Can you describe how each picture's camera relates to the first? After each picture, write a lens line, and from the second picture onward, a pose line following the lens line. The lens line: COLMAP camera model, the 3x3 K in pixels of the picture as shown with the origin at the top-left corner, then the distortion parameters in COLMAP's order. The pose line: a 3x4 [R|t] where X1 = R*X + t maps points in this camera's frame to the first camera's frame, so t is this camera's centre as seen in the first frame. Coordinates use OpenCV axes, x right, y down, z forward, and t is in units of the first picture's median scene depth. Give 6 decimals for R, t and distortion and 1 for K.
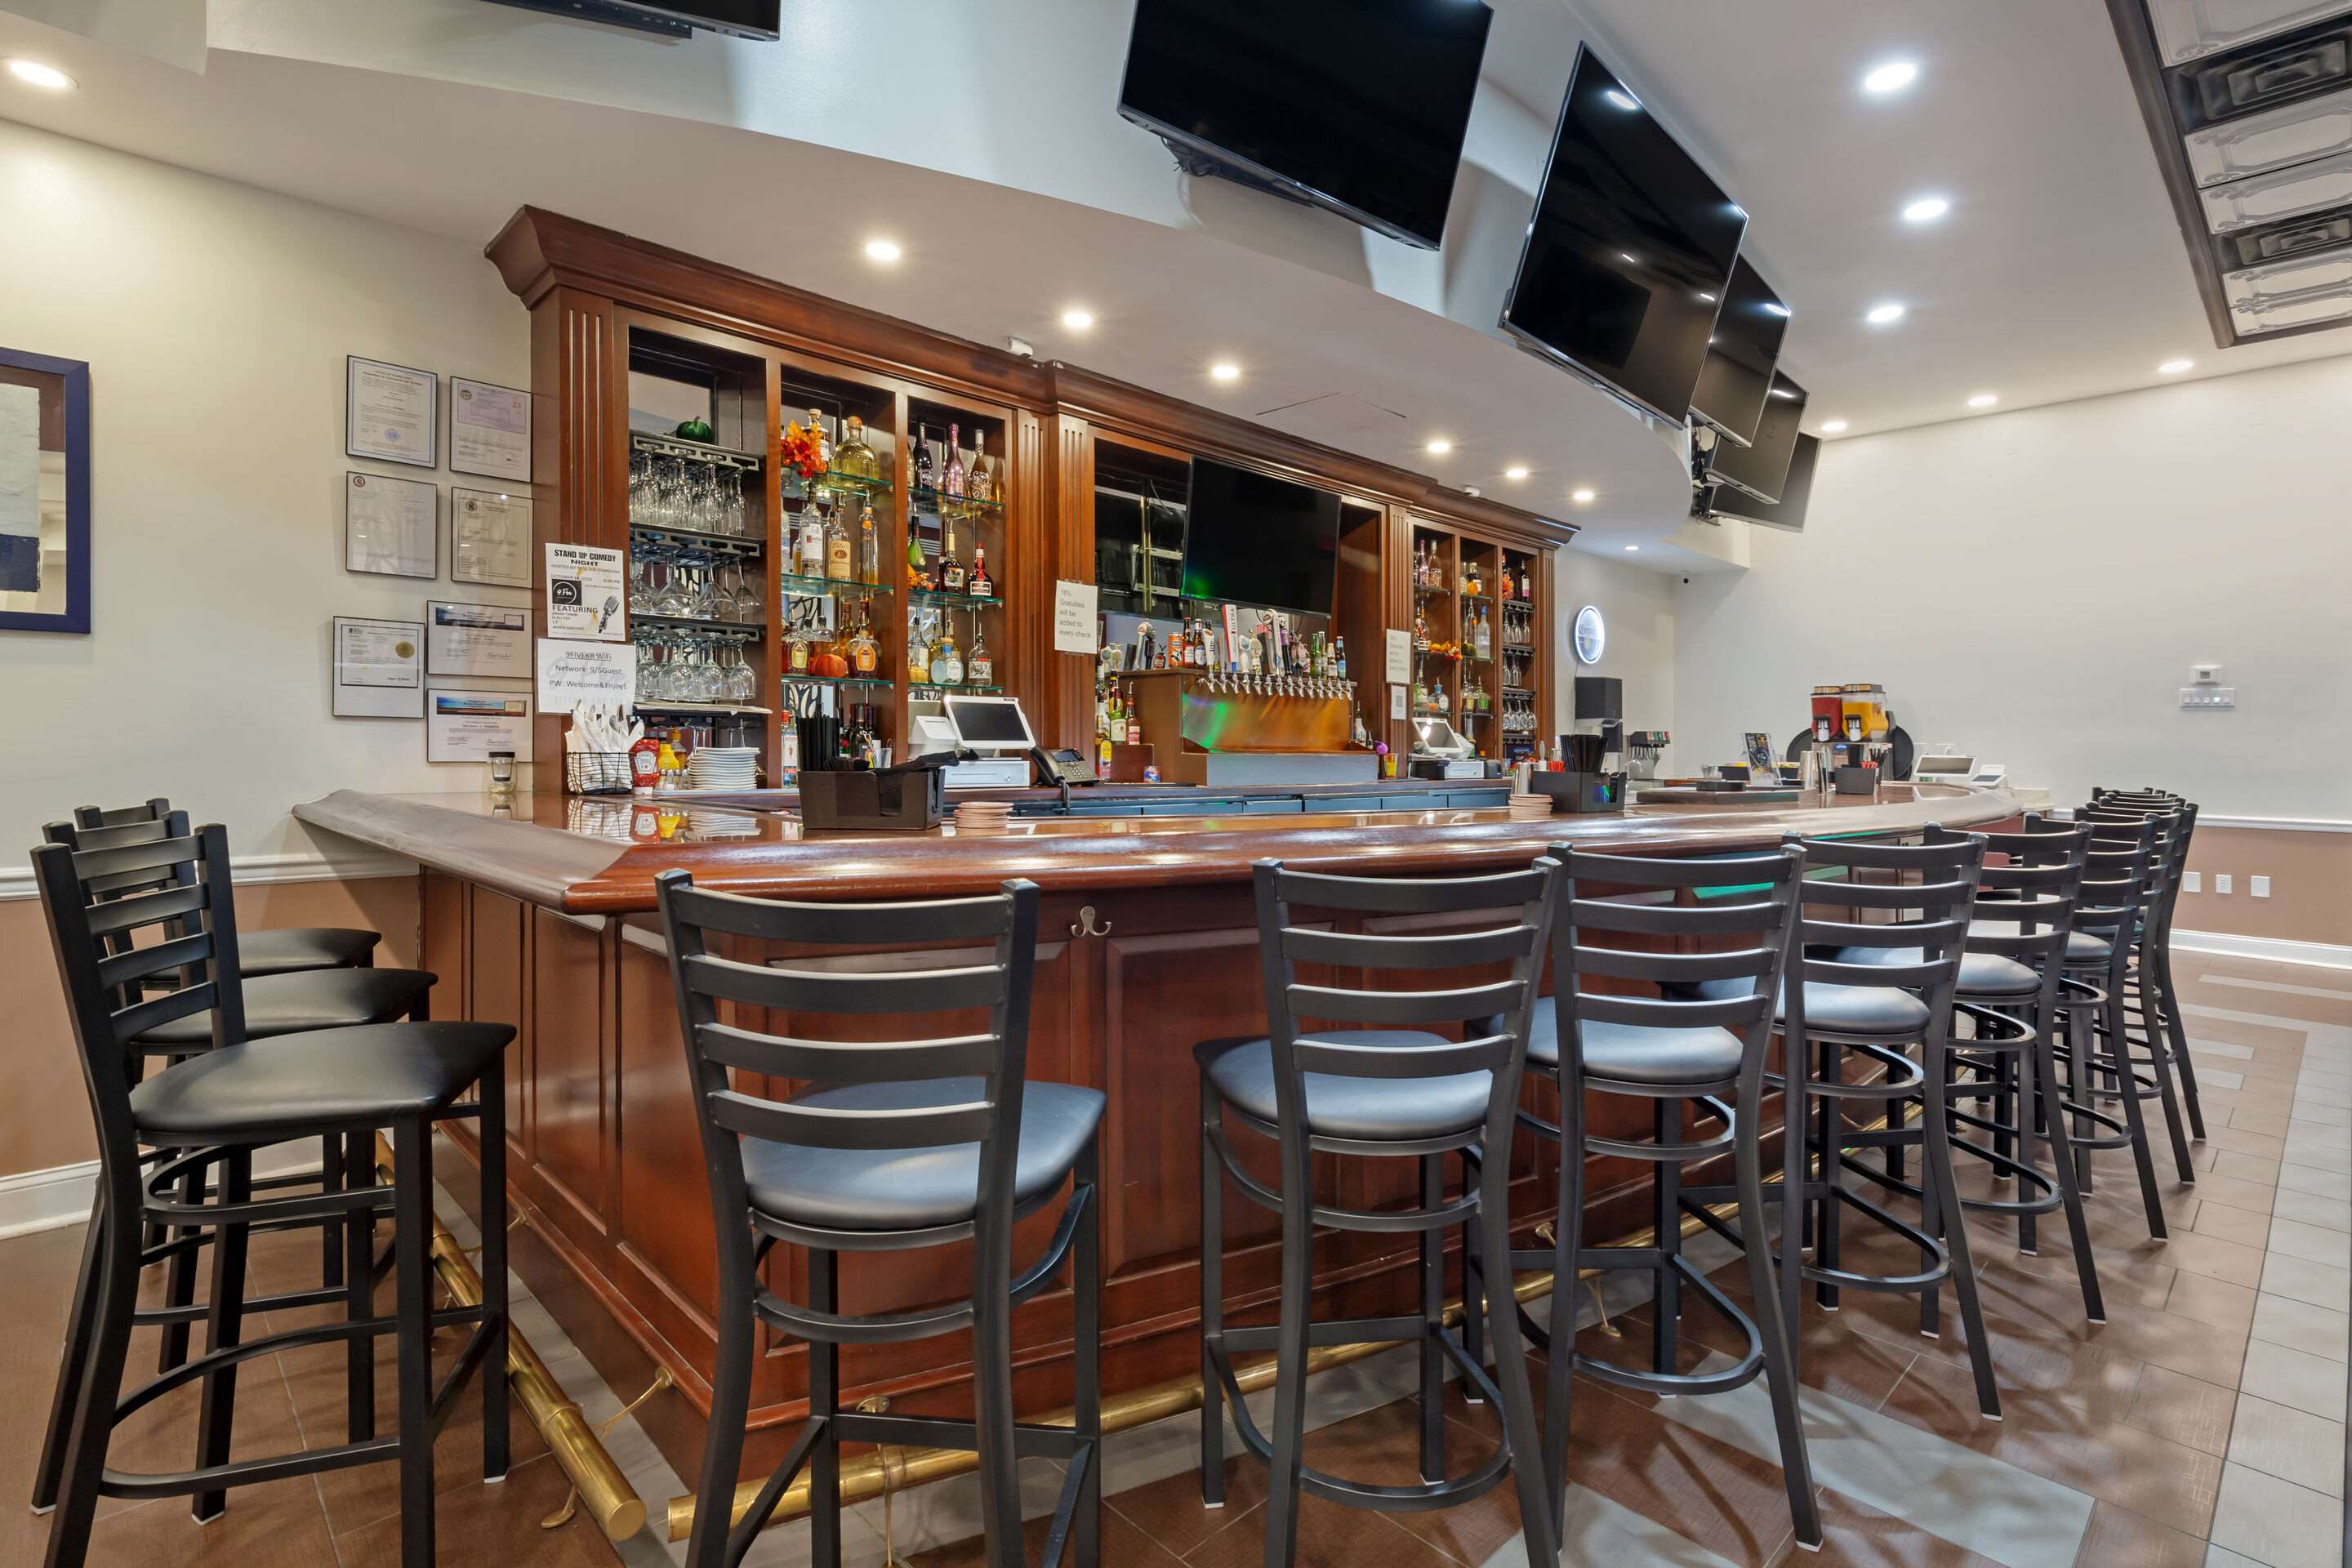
lens RADIAL K [[1208.4, 0, 1142.2], [0, 1208.4, 740.3], [0, 0, 1]] dist [0.001896, 0.000540]
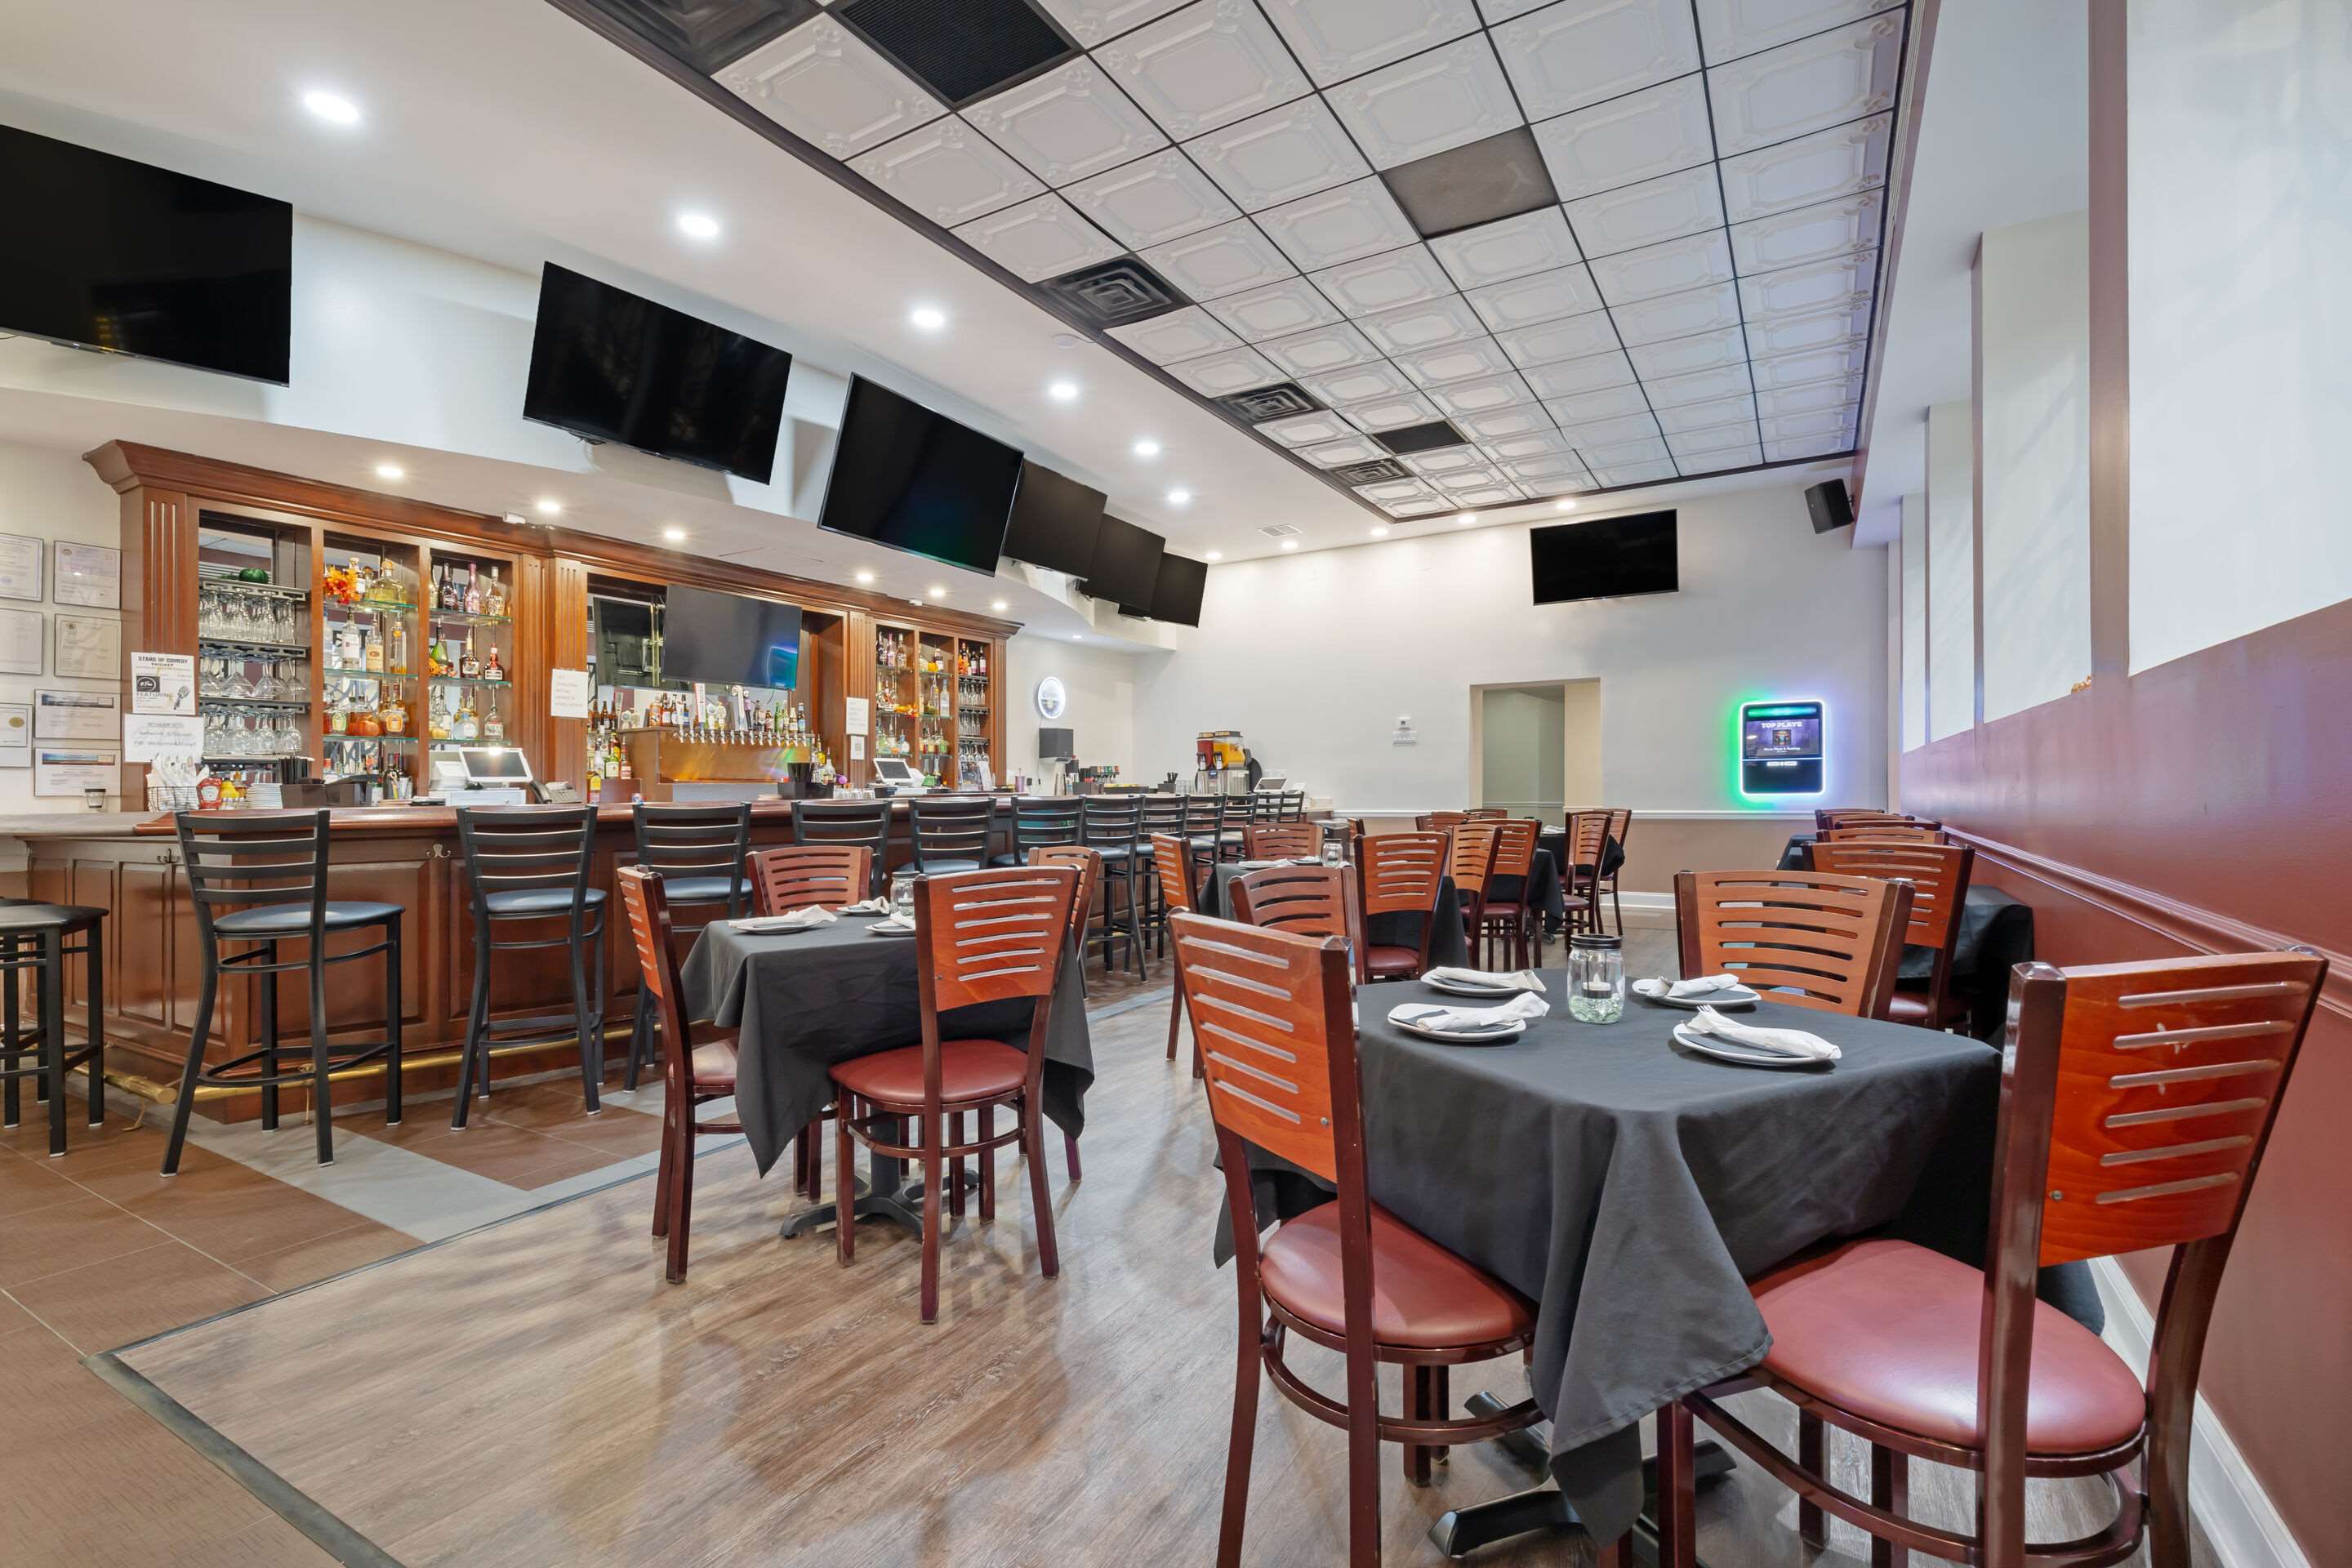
lens RADIAL K [[1056.6, 0, 1120.2], [0, 1056.6, 746.7], [0, 0, 1]] dist [0.000265, 0.000391]
pose [[0.958336, -0.014815, 0.285260, 0.246807], [0.024580, 0.999227, -0.030683, 0.022319], [-0.284584, 0.036416, 0.957959, -0.484922]]
